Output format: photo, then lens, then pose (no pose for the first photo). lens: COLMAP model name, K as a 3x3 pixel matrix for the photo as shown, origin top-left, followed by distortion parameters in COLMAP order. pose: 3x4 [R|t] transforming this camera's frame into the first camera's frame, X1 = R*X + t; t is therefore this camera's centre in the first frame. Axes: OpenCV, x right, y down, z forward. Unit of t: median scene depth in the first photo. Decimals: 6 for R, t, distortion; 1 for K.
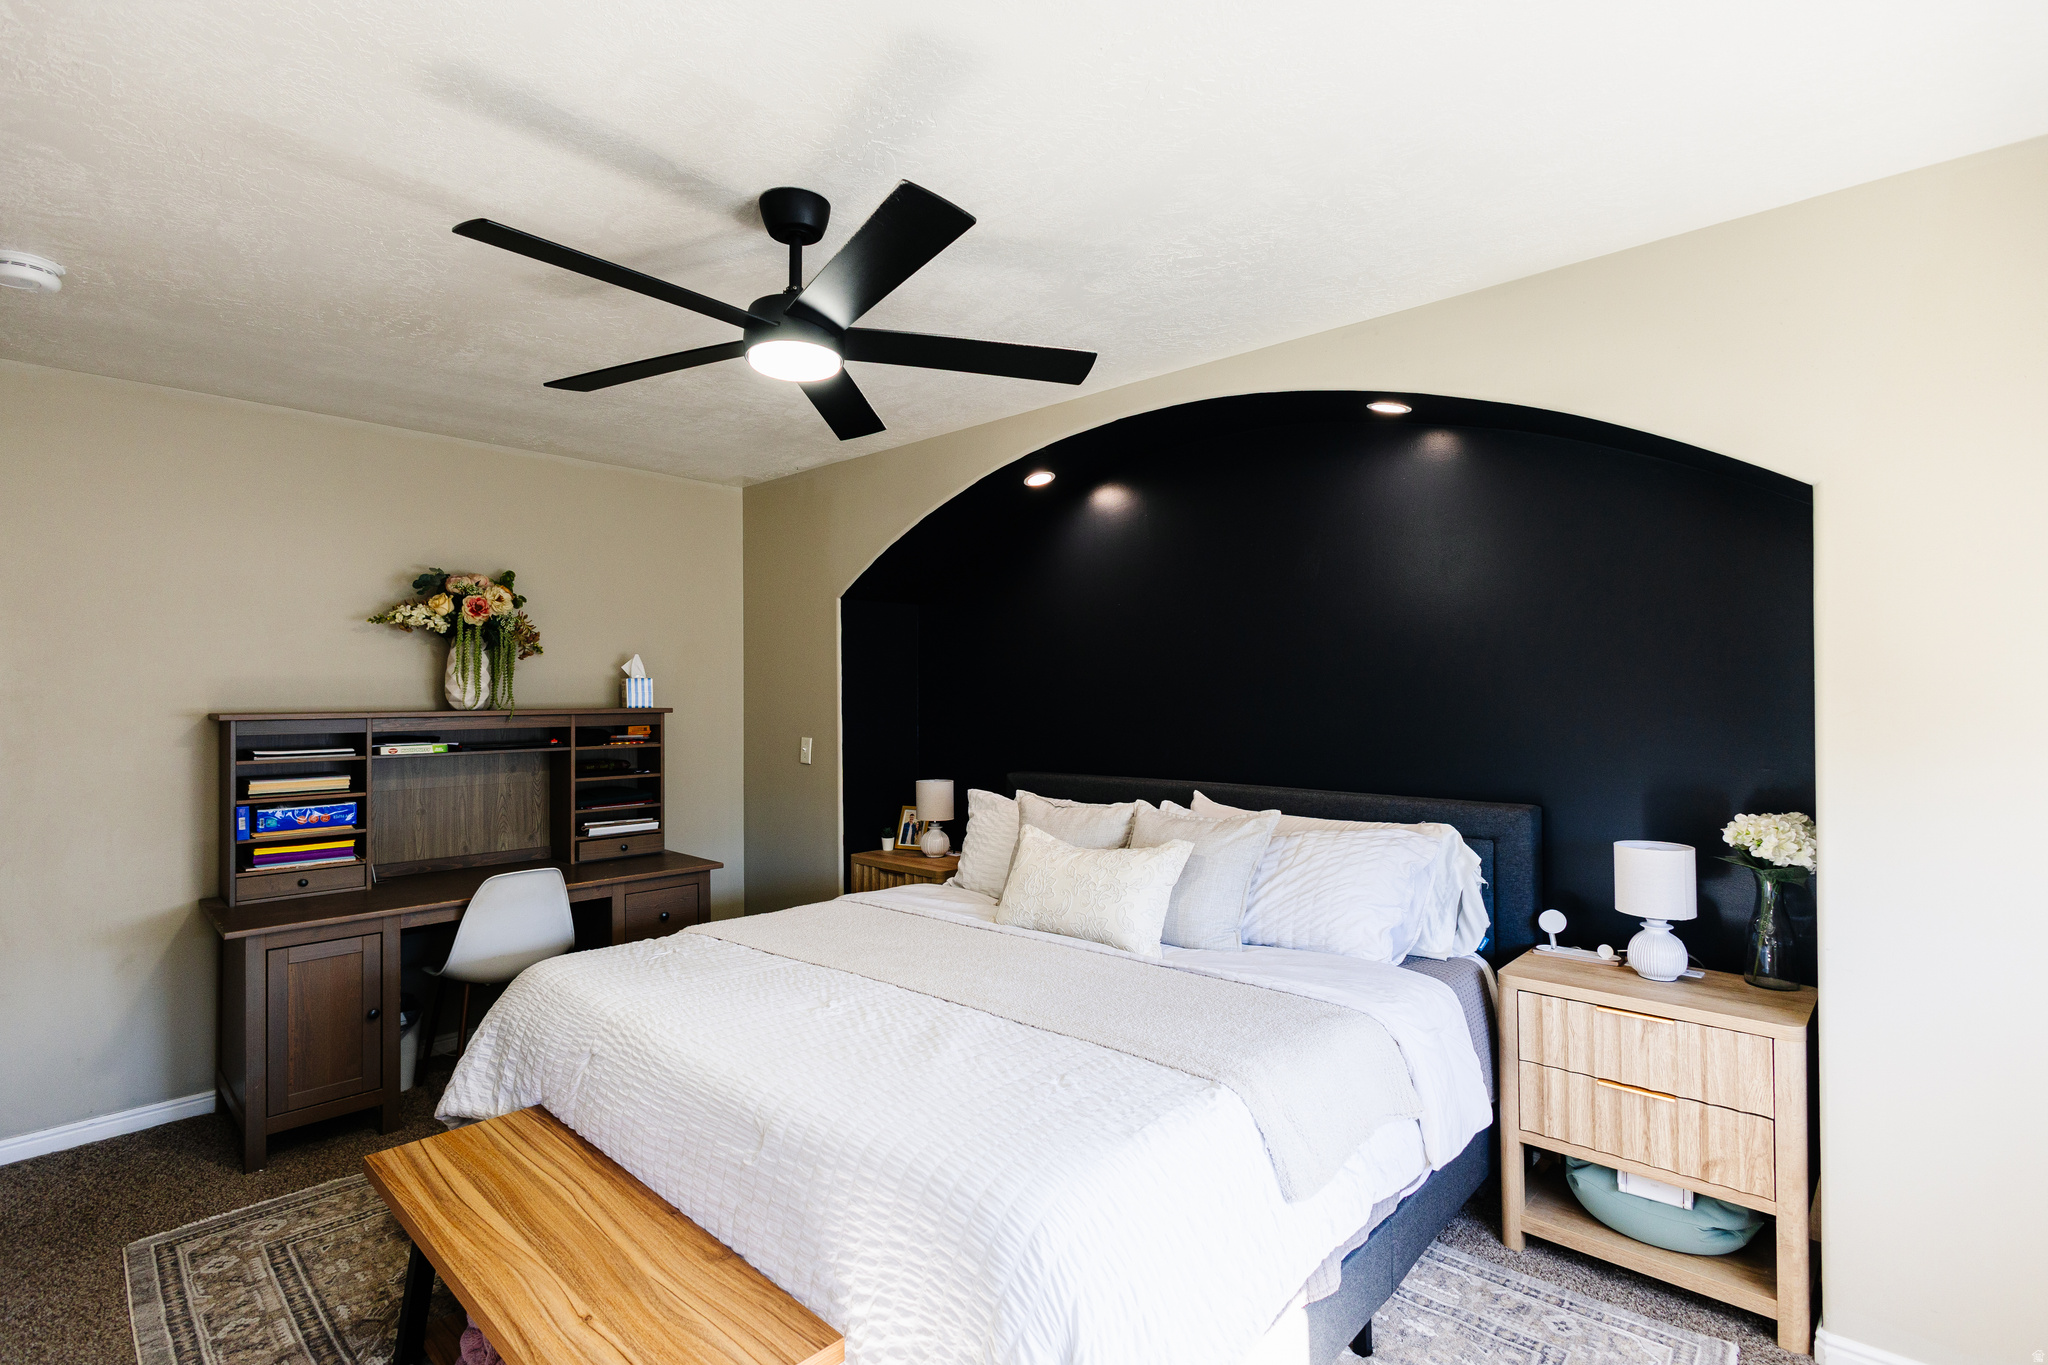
lens RADIAL K [[958.1, 0, 983.6], [0, 958.1, 694.2], [0, 0, 1]] dist [0.004179, 0.000208]
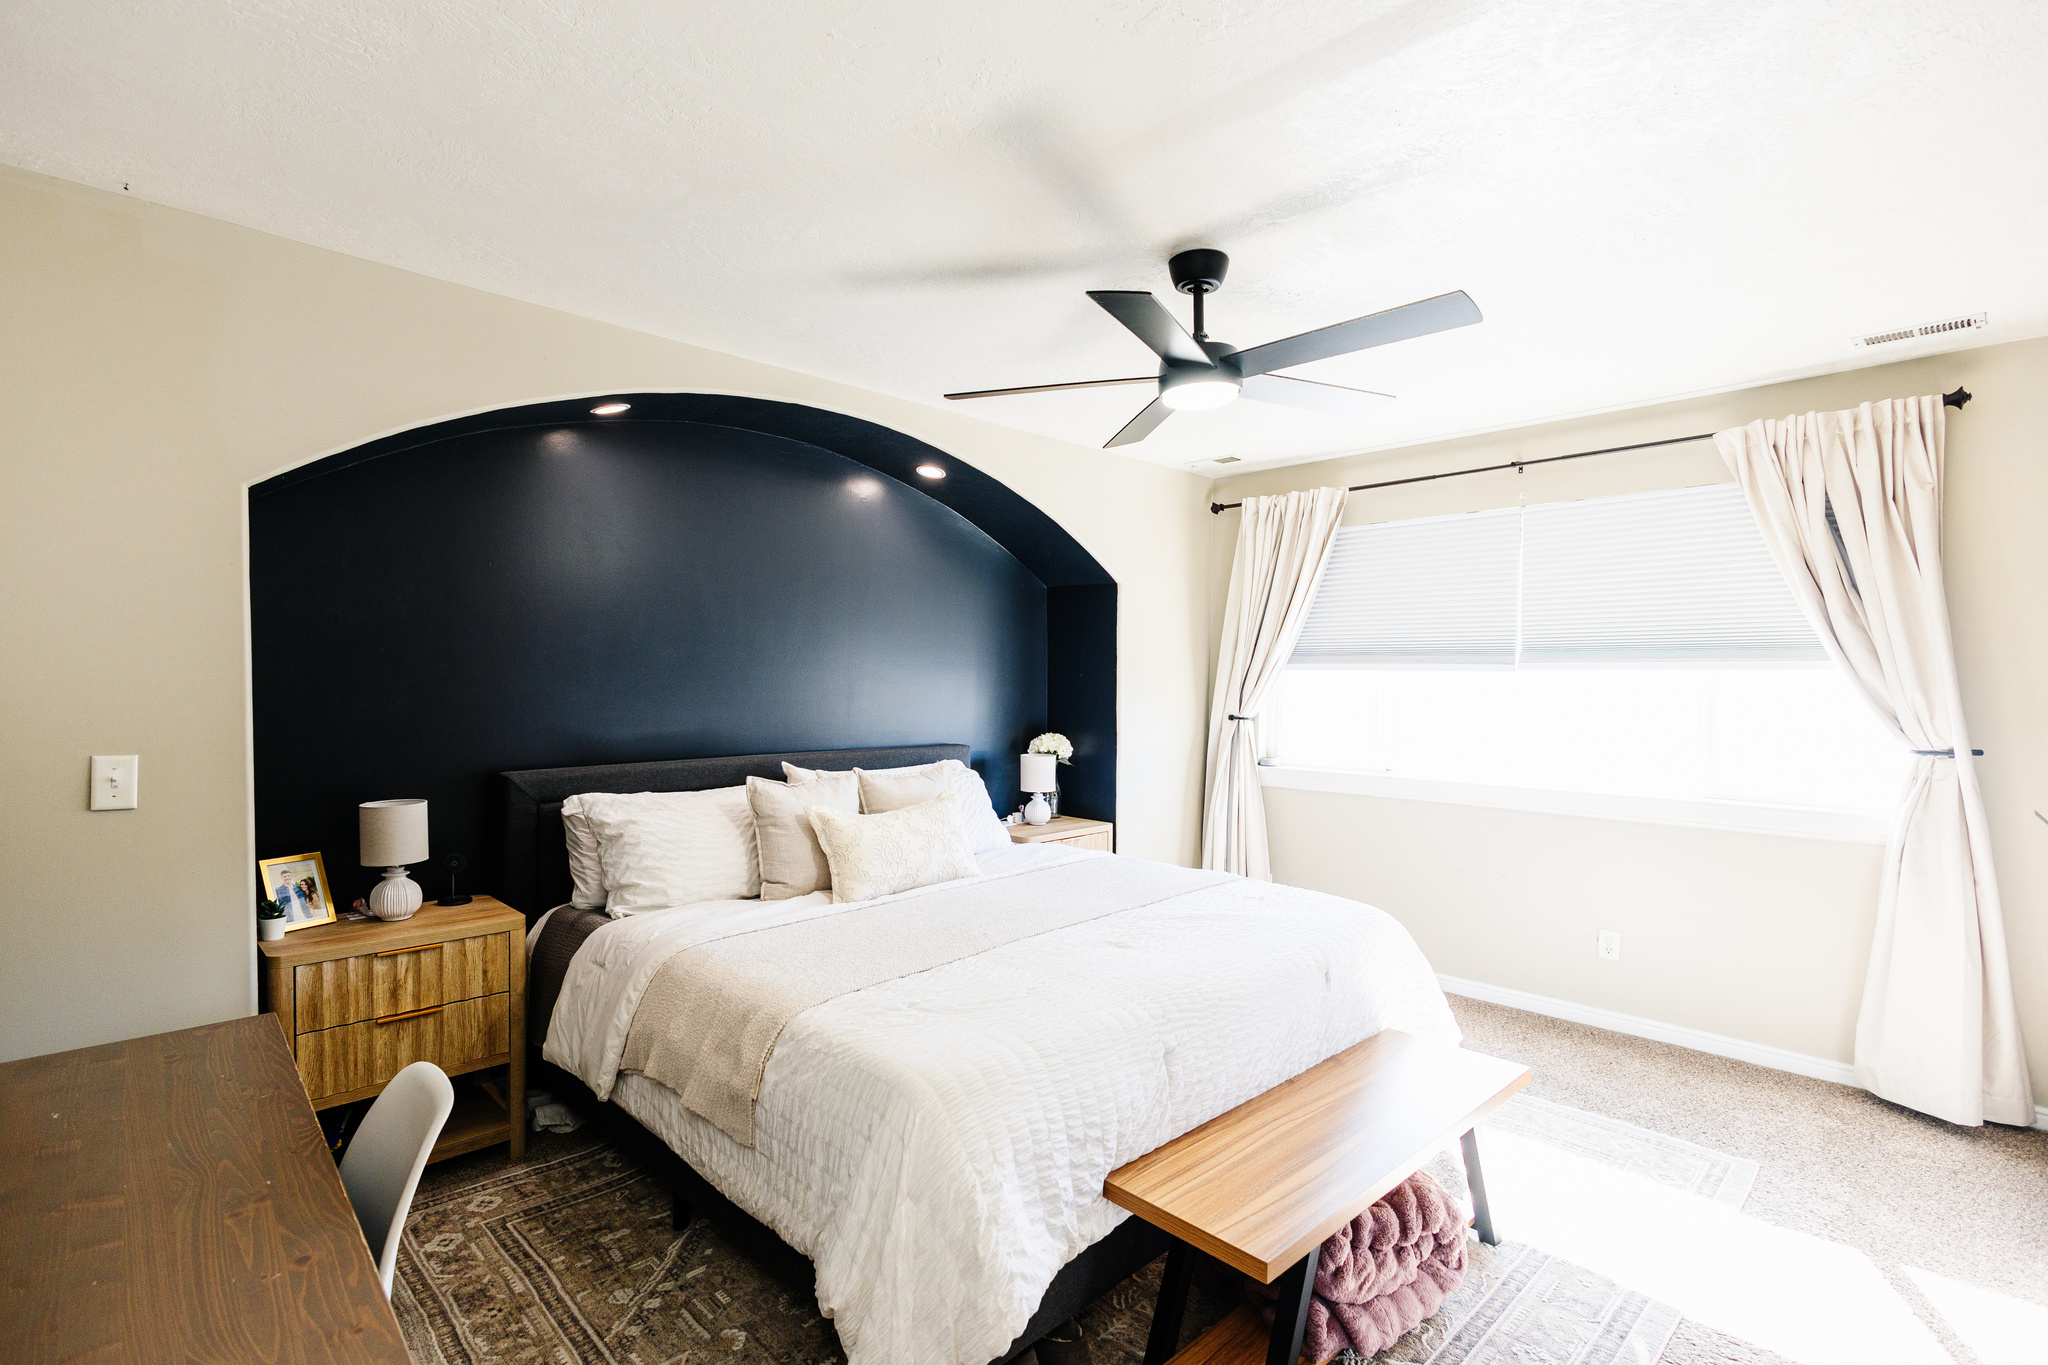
lens RADIAL K [[958.1, 0, 983.6], [0, 958.1, 694.2], [0, 0, 1]] dist [0.004179, 0.000208]
pose [[0.064370, -0.024227, 0.997632, -1.203908], [-0.011040, 0.999627, 0.024987, -0.006252], [-0.997865, -0.012622, 0.064079, 0.991193]]
